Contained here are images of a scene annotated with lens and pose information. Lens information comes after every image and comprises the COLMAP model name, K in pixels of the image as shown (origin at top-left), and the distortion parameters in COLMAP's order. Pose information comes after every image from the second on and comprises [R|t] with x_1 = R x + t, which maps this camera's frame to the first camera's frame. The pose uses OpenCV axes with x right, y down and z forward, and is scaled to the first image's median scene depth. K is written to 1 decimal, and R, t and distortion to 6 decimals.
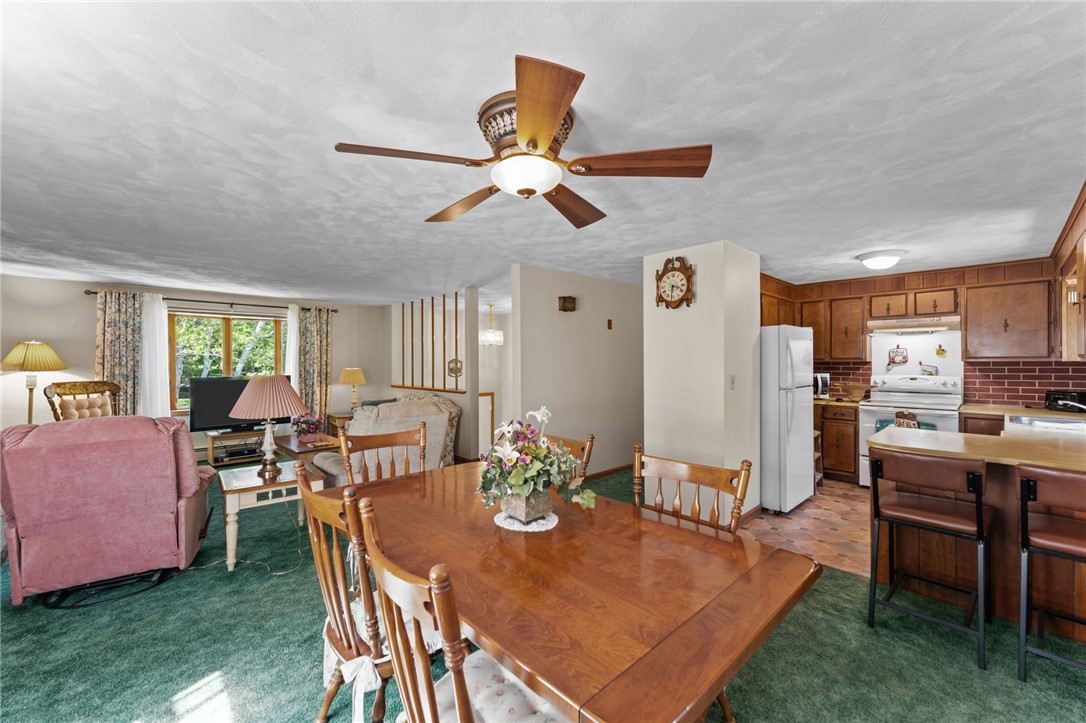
lens RADIAL K [[440.6, 0, 543.7], [0, 440.6, 360.7], [0, 0, 1]] dist [0.000271, 0.000136]
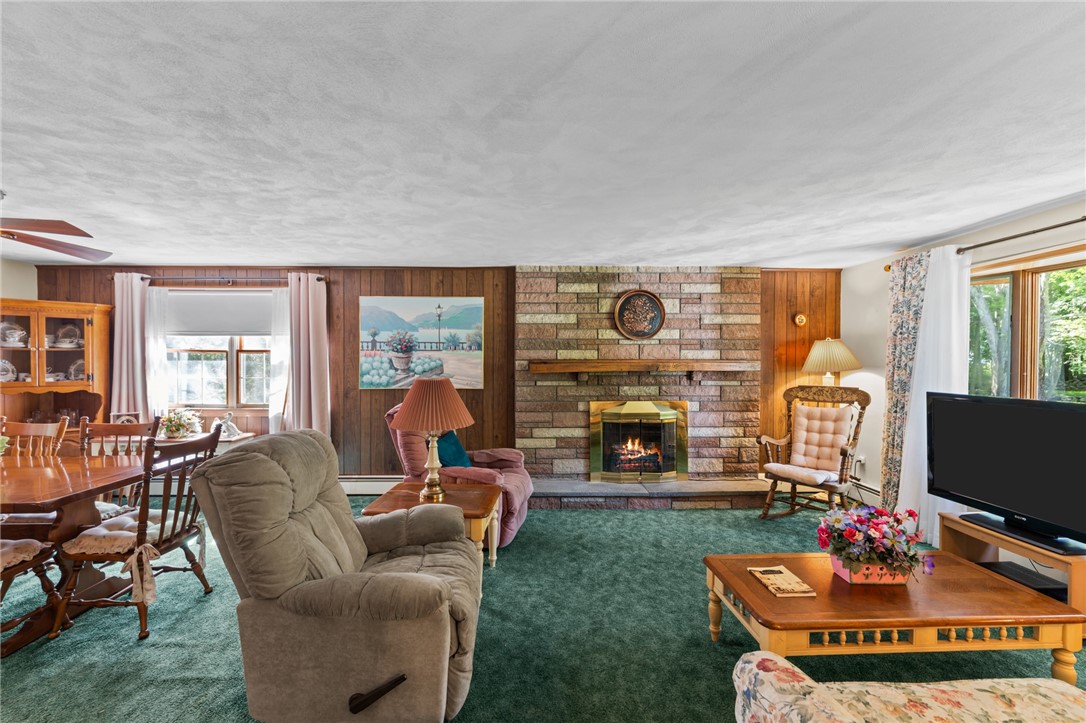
lens RADIAL K [[440.6, 0, 531.8], [0, 440.6, 366.2], [0, 0, 1]] dist [0.000271, 0.000136]
pose [[-0.681131, 0.010058, -0.732093, -0.087340], [-0.000007, 0.999906, 0.013744, -0.000813], [0.732162, 0.009366, -0.681066, 1.142748]]
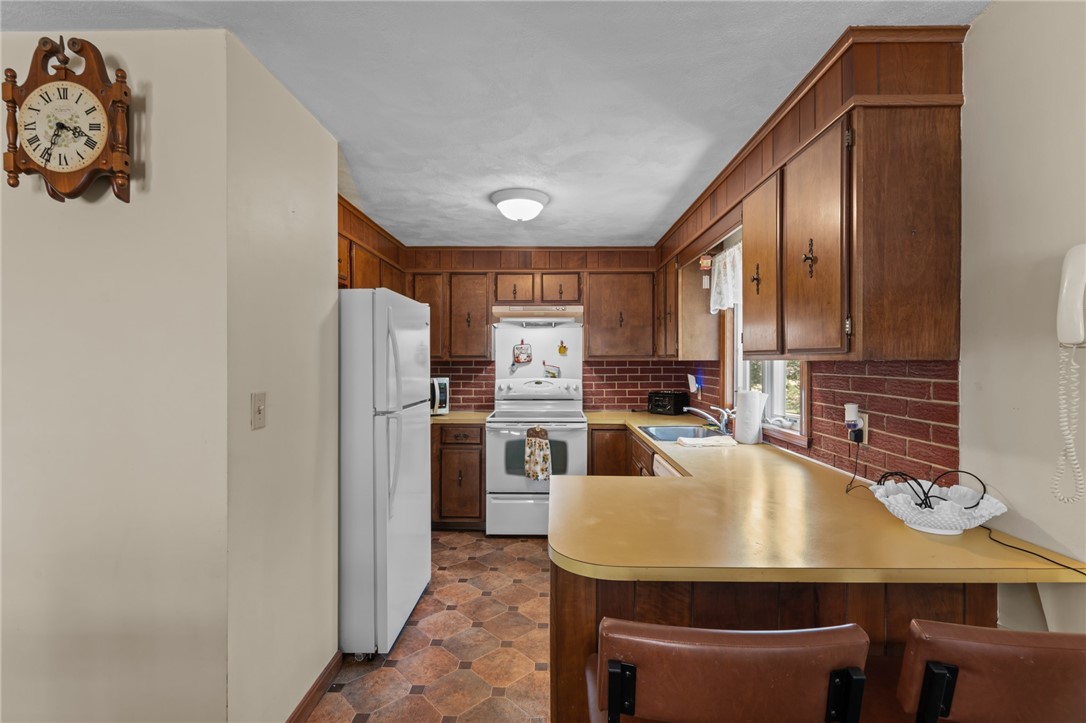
lens RADIAL K [[504.7, 0, 543.5], [0, 504.7, 370.3], [0, 0, 1]] dist [-0.005123, 0.000189]
pose [[0.710160, -0.009862, 0.703971, 0.211132], [-0.004372, 0.999821, 0.018416, 0.002345], [-0.704026, -0.016156, 0.709990, 0.359535]]
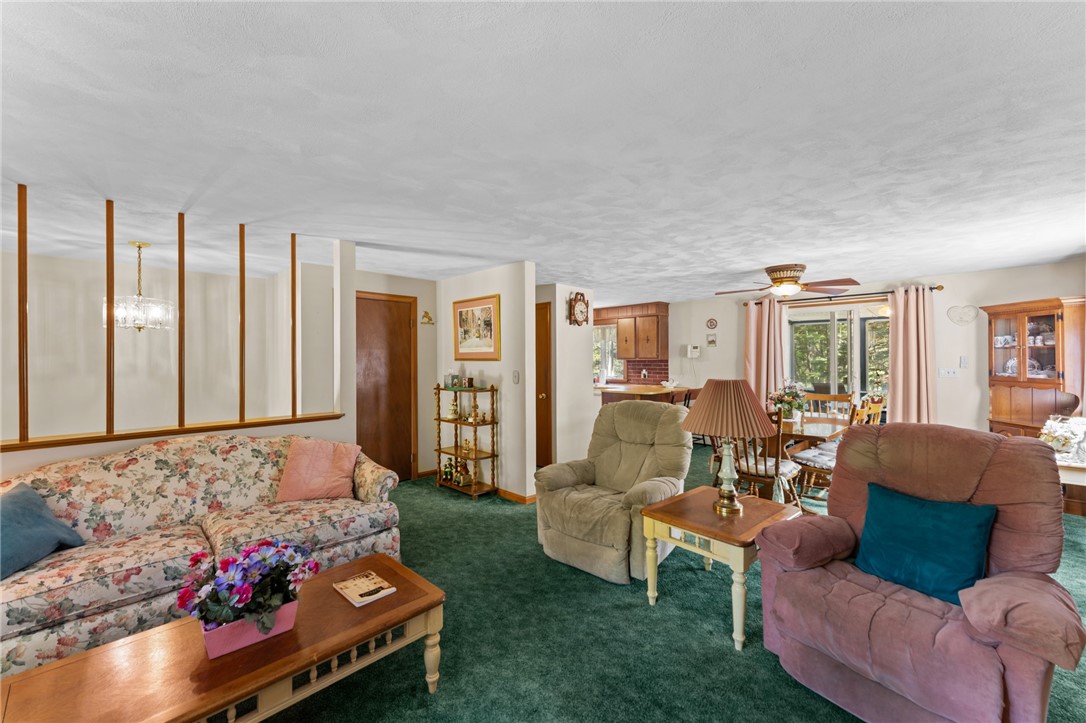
lens RADIAL K [[440.6, 0, 551.5], [0, 440.6, 357.8], [0, 0, 1]] dist [0.000271, 0.000136]
pose [[-0.048532, 0.004074, 0.998813, -0.921580], [0.005911, 0.999975, -0.003791, -0.002589], [-0.998804, 0.005720, -0.048554, 0.891761]]
